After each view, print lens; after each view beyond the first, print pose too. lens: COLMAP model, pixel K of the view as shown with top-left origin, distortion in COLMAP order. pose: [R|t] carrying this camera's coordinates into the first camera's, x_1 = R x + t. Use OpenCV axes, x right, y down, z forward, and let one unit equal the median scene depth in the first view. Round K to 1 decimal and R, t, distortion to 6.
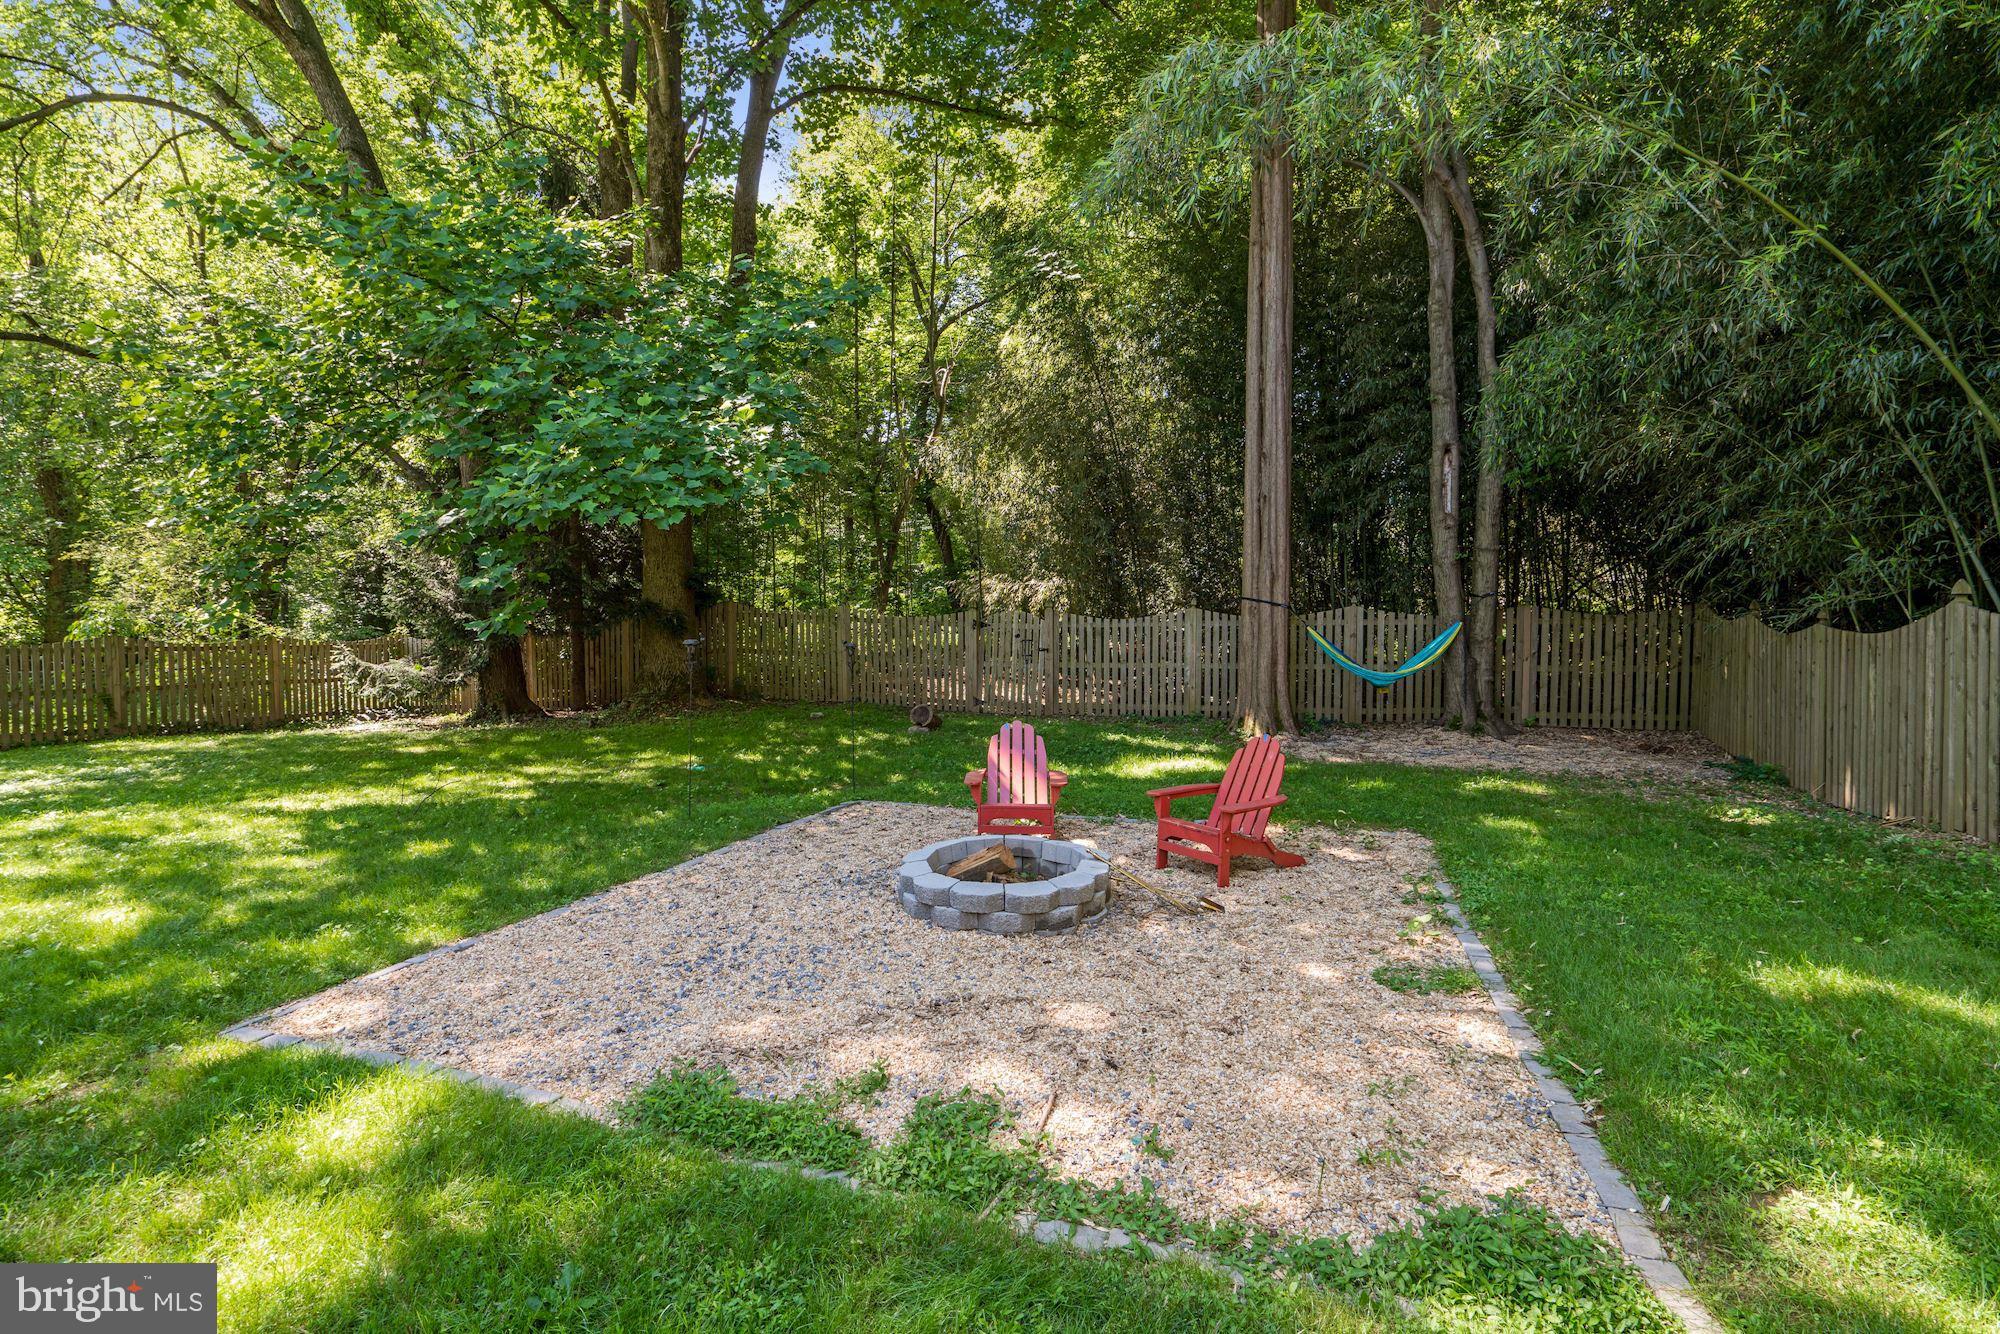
lens RADIAL K [[916.2, 0, 993.6], [0, 916.2, 659.4], [0, 0, 1]] dist [0.010405, -0.000735]
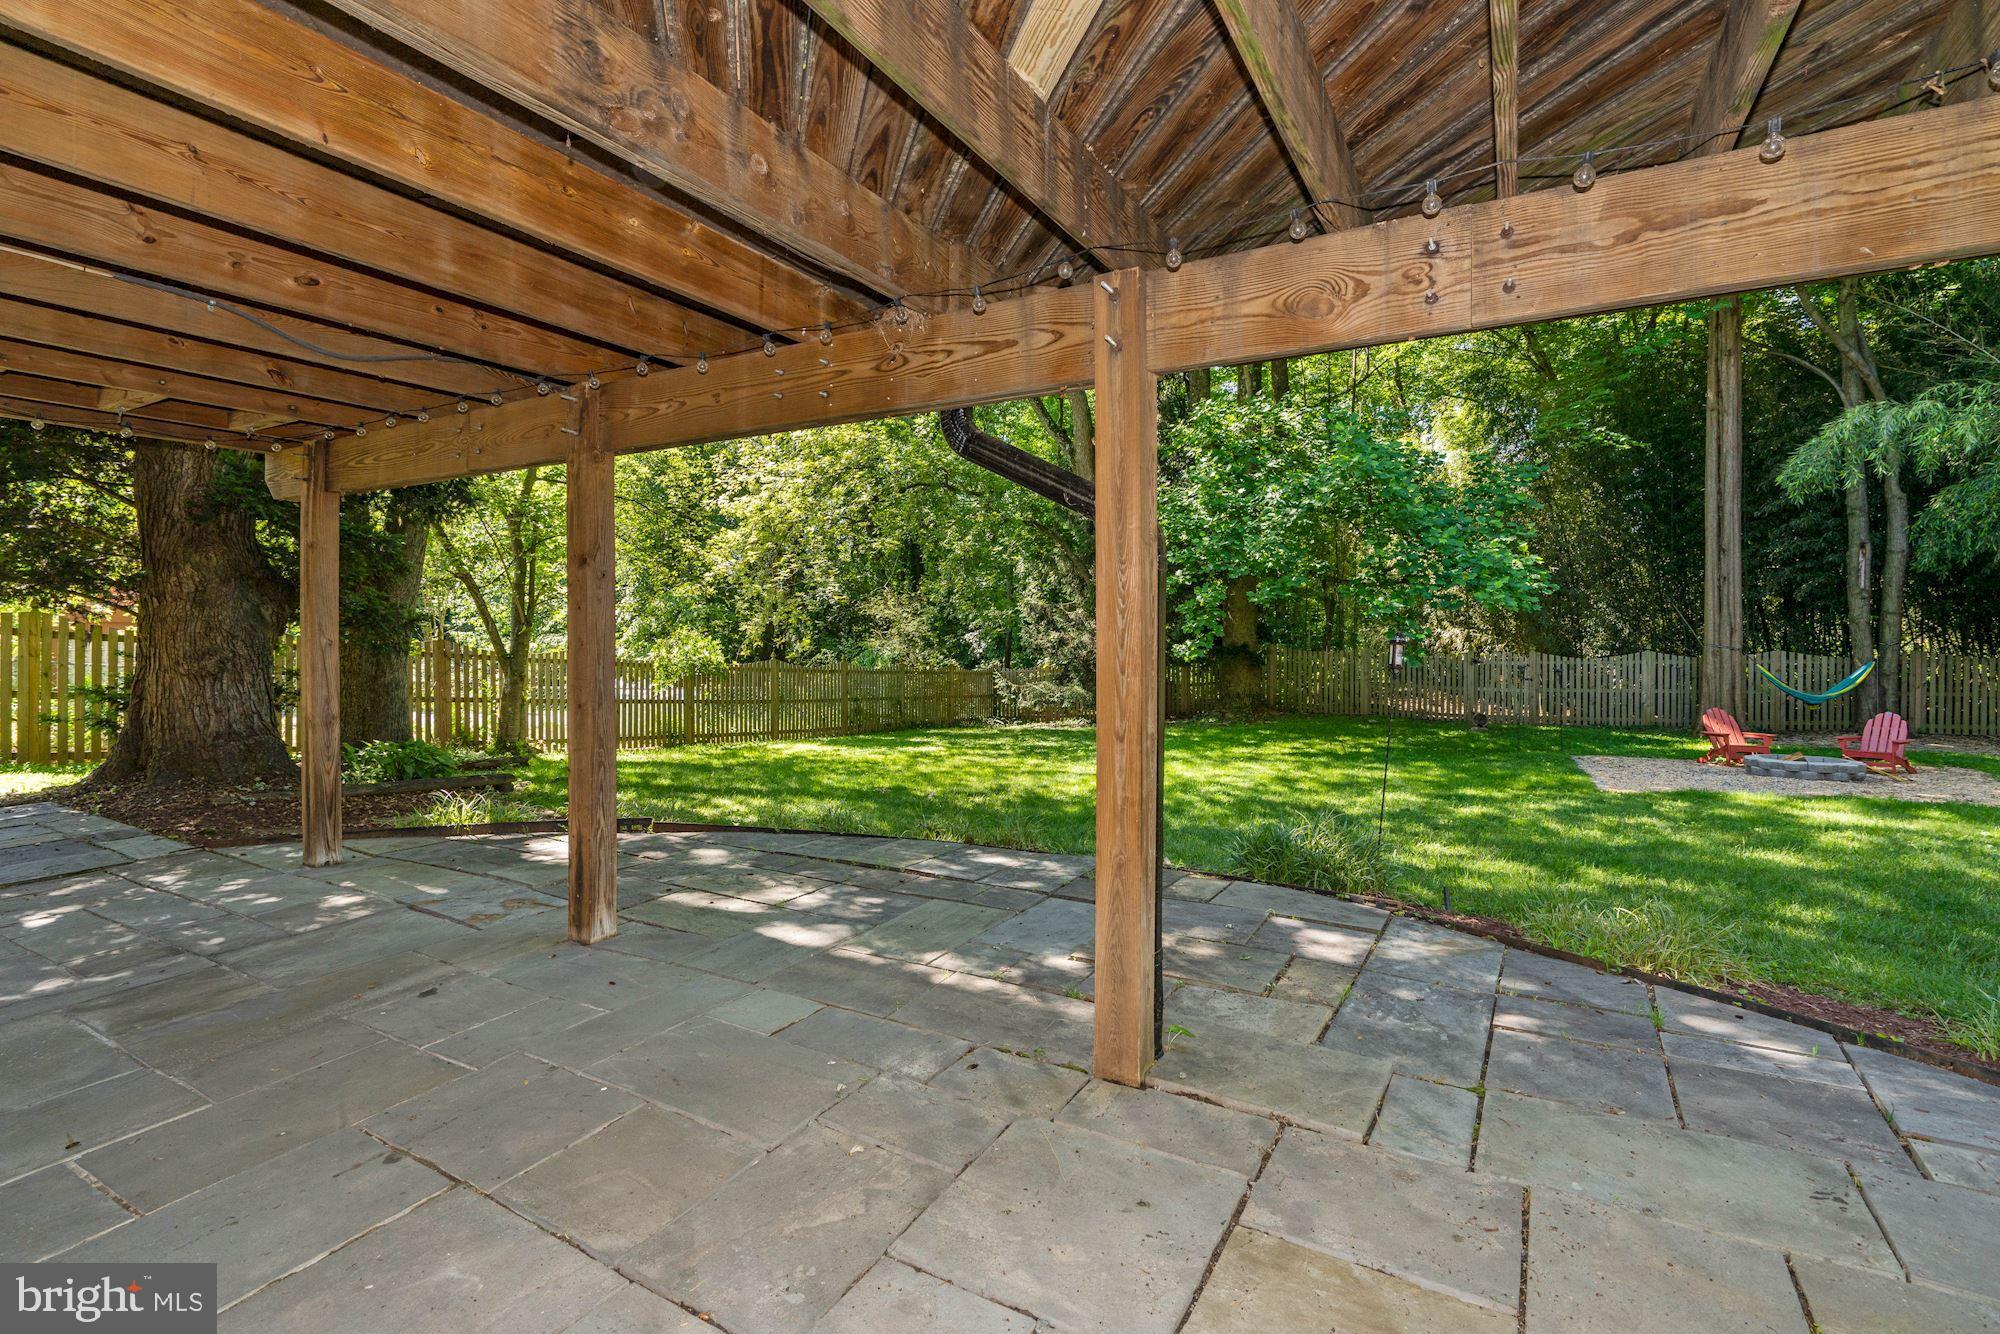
lens RADIAL K [[916.2, 0, 1005.6], [0, 916.2, 669.7], [0, 0, 1]] dist [0.010405, -0.000735]
pose [[0.992553, 0.008206, -0.121534, -0.688860], [-0.012063, 0.999446, -0.031029, 0.034829], [0.121212, 0.032264, 0.992102, -0.636508]]
